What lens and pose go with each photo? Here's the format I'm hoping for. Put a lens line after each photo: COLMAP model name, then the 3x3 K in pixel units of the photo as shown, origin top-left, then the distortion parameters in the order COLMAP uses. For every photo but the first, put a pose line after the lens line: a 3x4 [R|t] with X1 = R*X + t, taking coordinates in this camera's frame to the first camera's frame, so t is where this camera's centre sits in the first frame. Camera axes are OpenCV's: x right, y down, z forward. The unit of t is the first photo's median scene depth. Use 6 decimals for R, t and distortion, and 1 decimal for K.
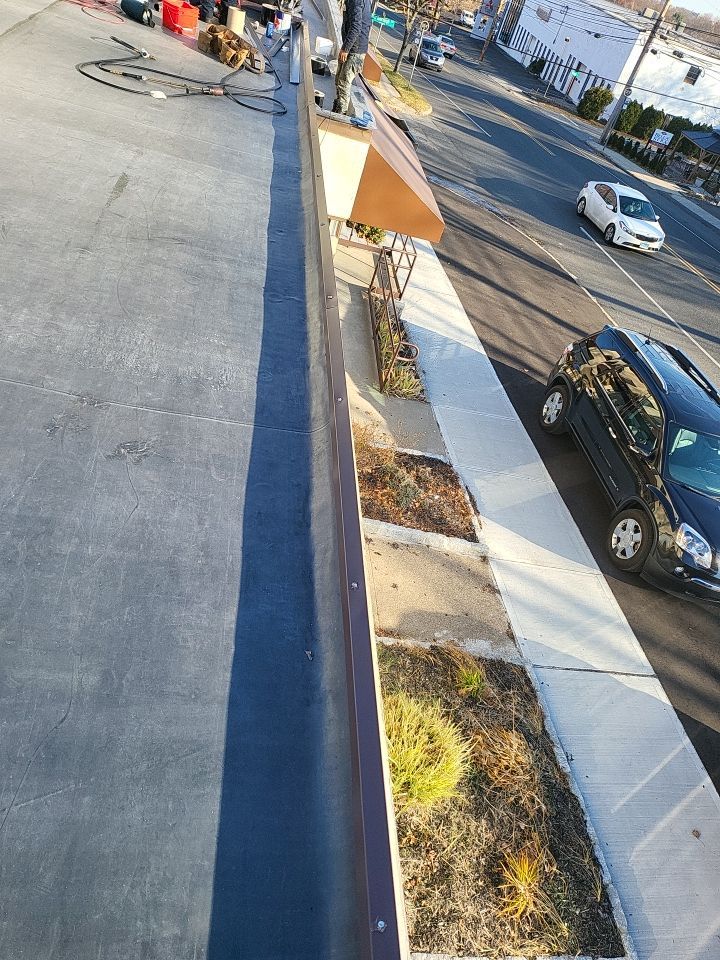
lens RADIAL K [[675.3, 0, 346.0], [0, 675.3, 488.7], [0, 0, 1]] dist [0.063535, -0.063345]
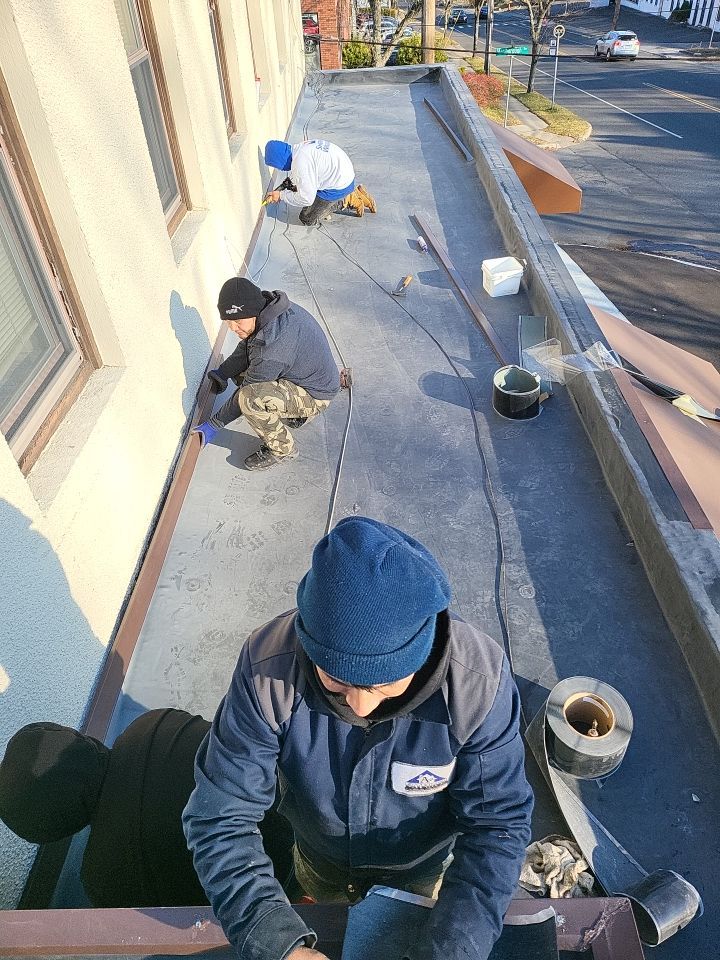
lens RADIAL K [[668.9, 0, 360.0], [0, 668.9, 480.0], [0, 0, 1]] dist [0.054138, -0.055436]
pose [[0.945582, -0.201964, -0.255117, -0.011577], [0.193744, 0.979382, -0.057227, -0.202006], [0.261415, 0.004685, 0.965215, 0.223018]]
